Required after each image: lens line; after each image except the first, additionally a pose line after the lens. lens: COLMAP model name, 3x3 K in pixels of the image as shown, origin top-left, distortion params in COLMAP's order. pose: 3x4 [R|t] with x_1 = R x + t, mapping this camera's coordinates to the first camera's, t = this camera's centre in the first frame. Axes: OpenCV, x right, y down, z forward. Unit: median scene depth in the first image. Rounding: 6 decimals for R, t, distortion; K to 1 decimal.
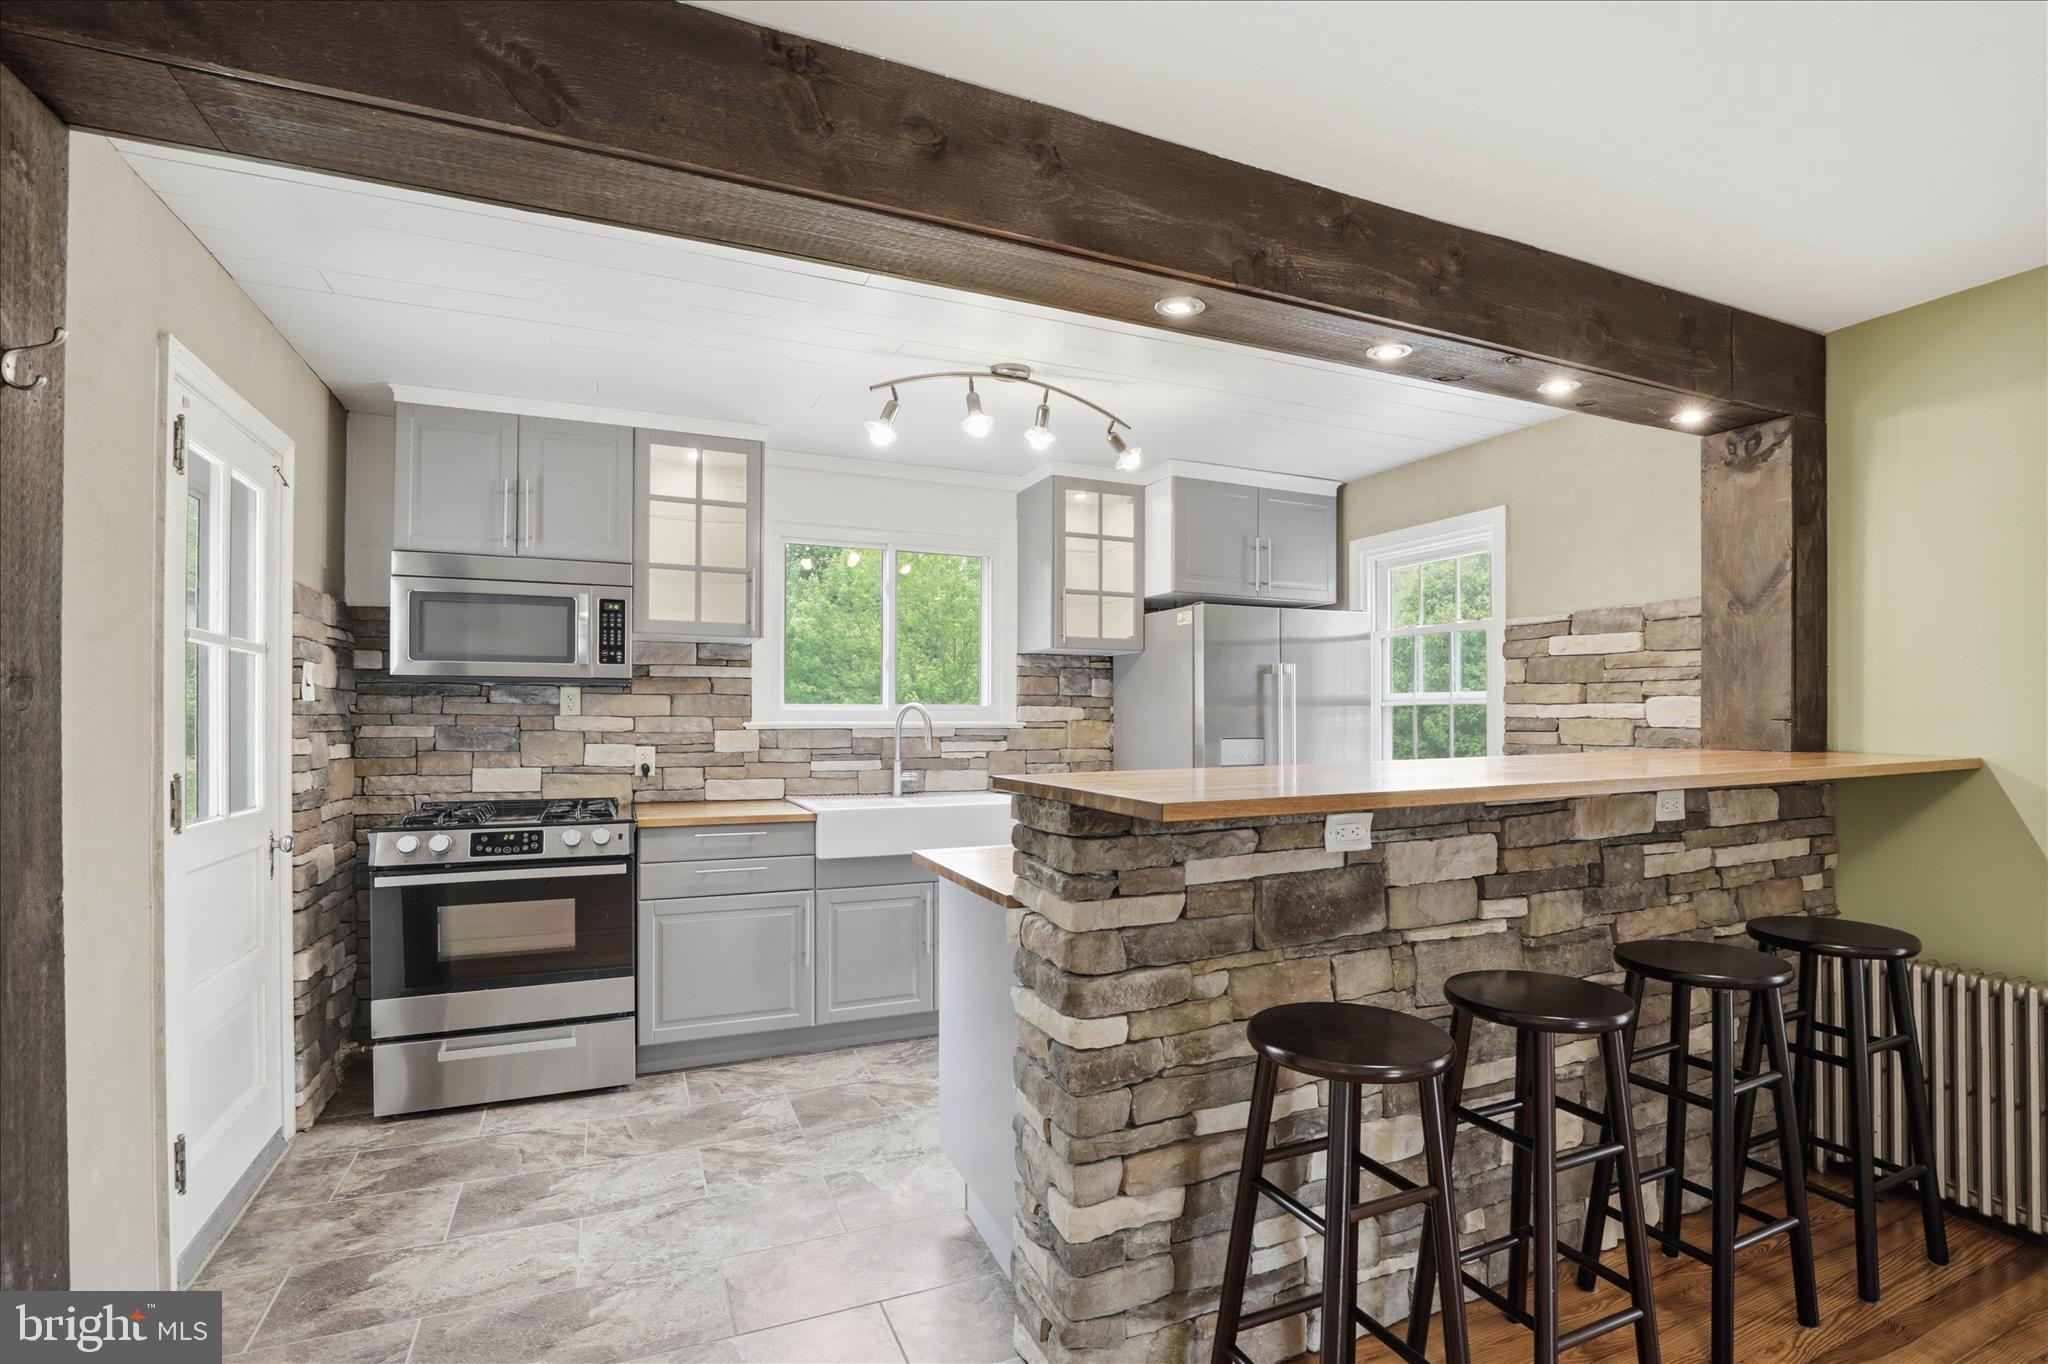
lens RADIAL K [[946.3, 0, 1031.4], [0, 946.3, 710.1], [0, 0, 1]] dist [-0.037426, 0.007485]
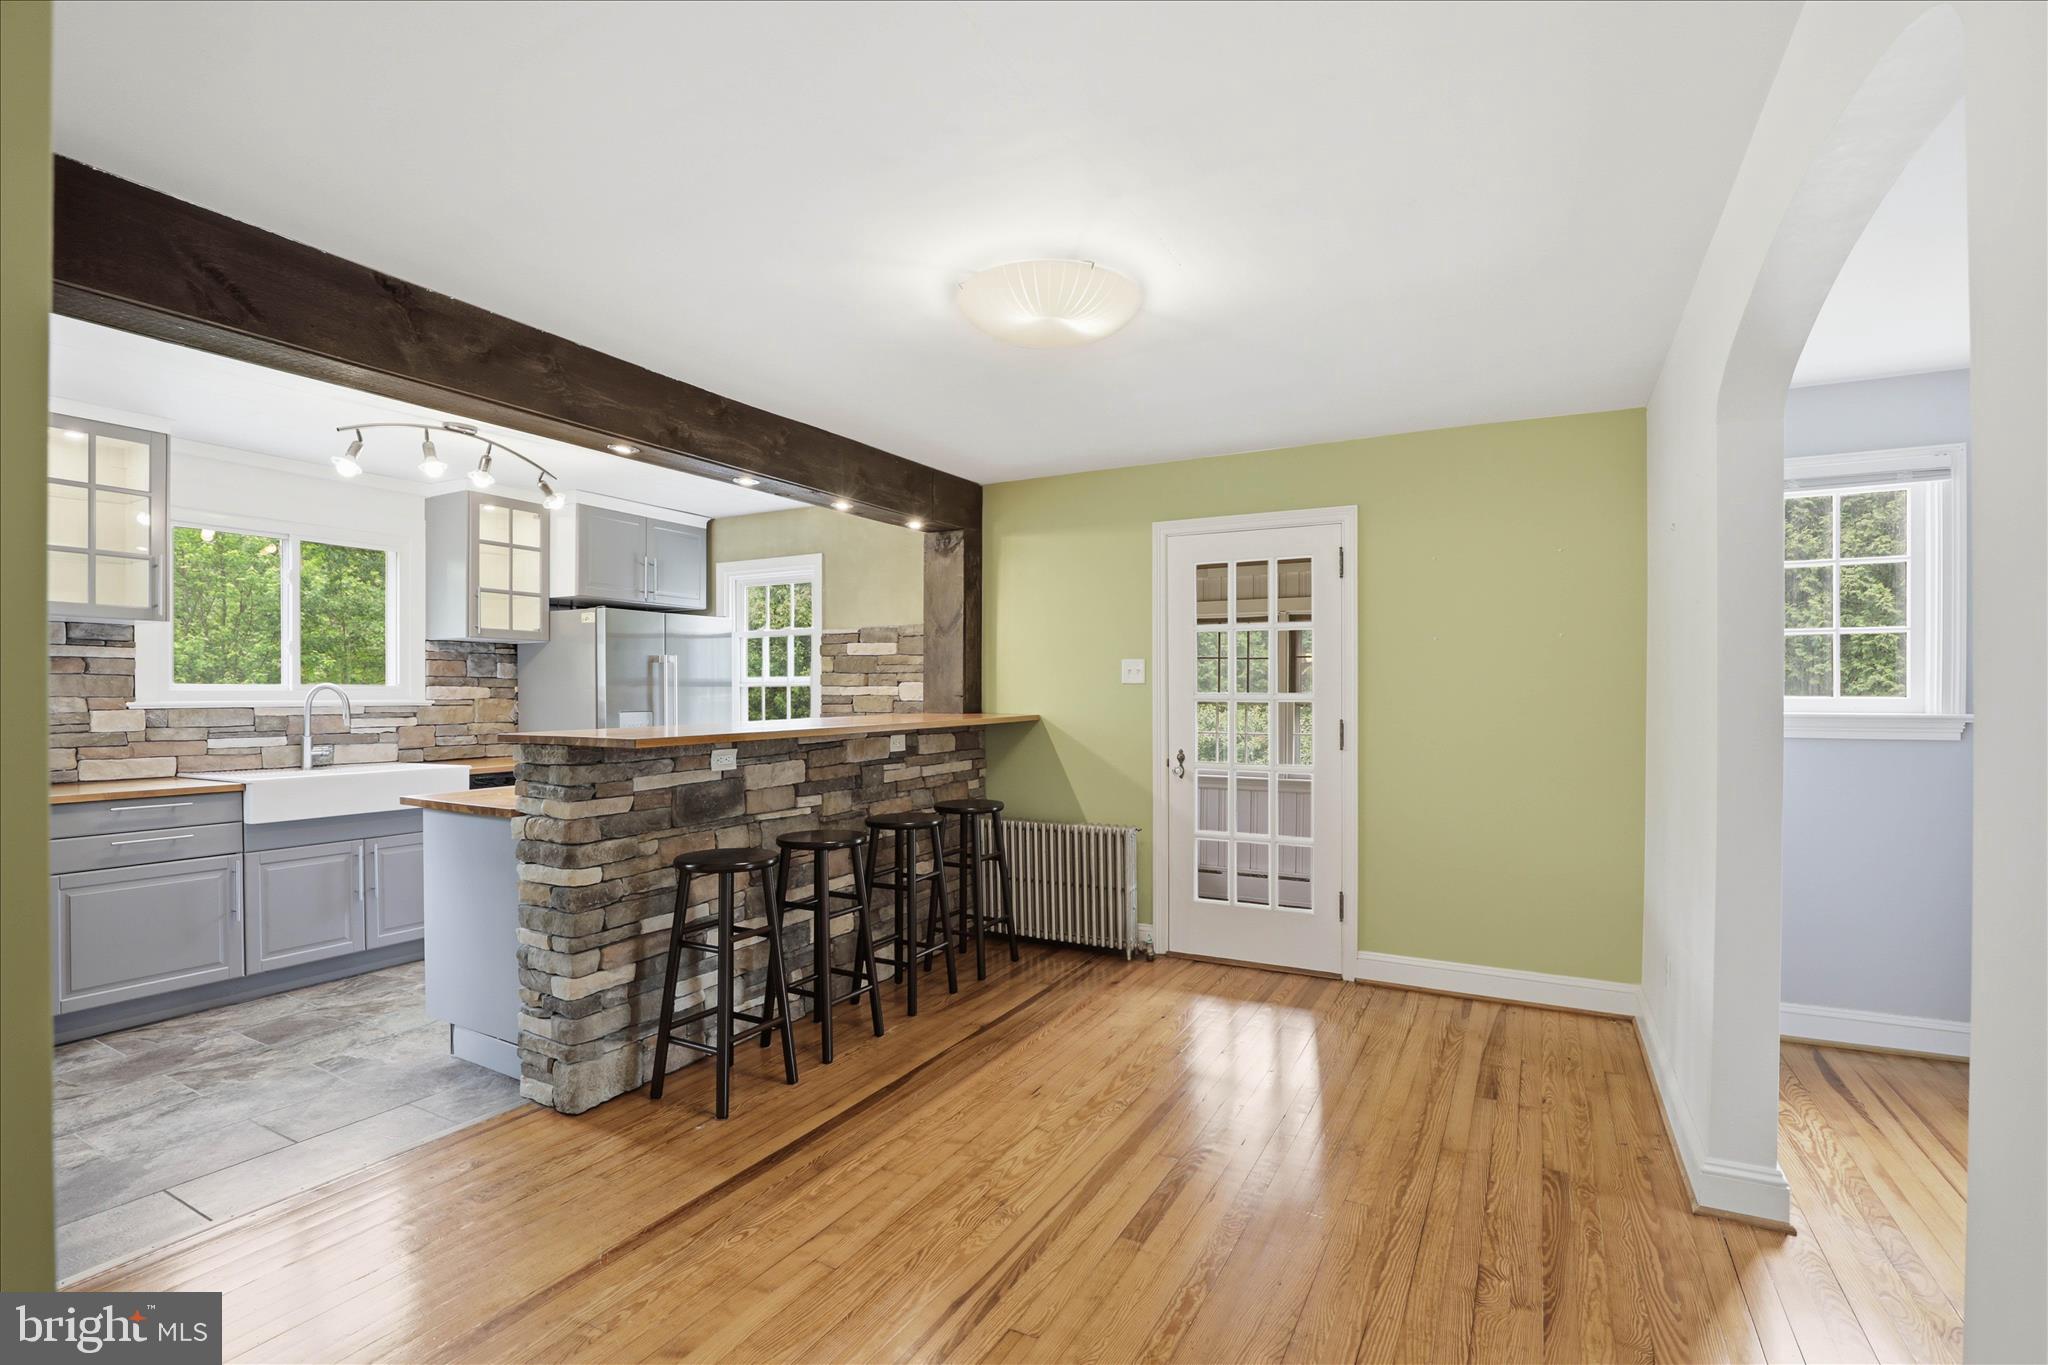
lens RADIAL K [[939.9, 0, 1030.2], [0, 939.9, 704.7], [0, 0, 1]] dist [-0.029086, 0.001483]
pose [[0.790920, -0.009372, 0.611848, -0.191772], [-0.001847, 0.999842, 0.017703, -0.004935], [-0.611917, -0.015132, 0.790777, -0.501417]]
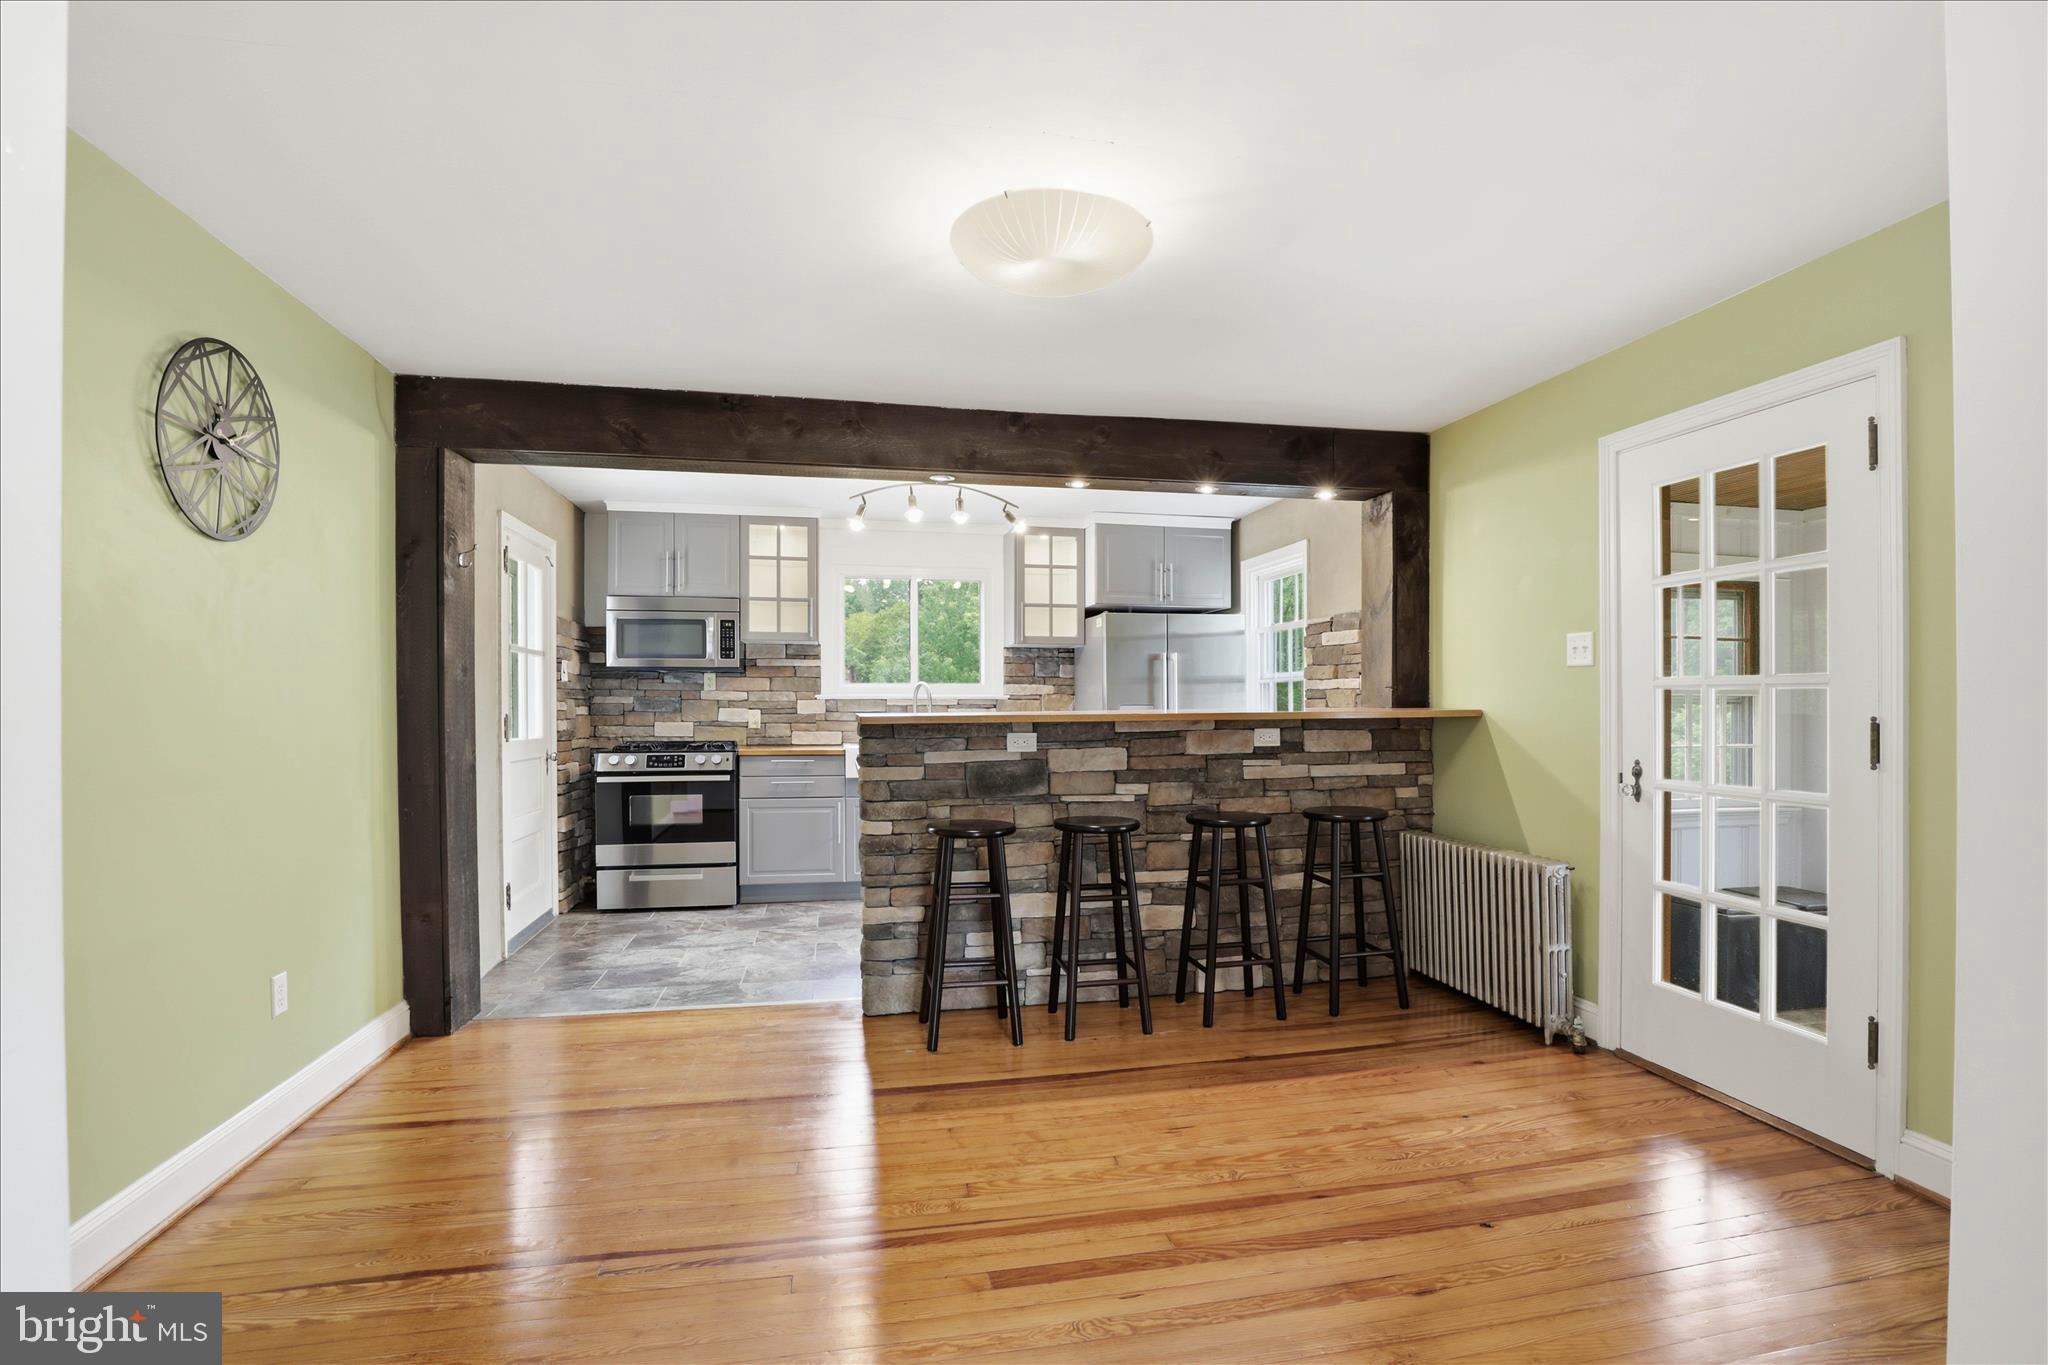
lens RADIAL K [[939.9, 0, 1030.2], [0, 939.9, 704.7], [0, 0, 1]] dist [-0.029086, 0.001483]
pose [[0.977294, -0.000590, -0.211887, 0.509447], [0.002605, 0.999954, 0.009229, 0.021752], [0.211872, -0.009571, 0.977251, -0.607013]]
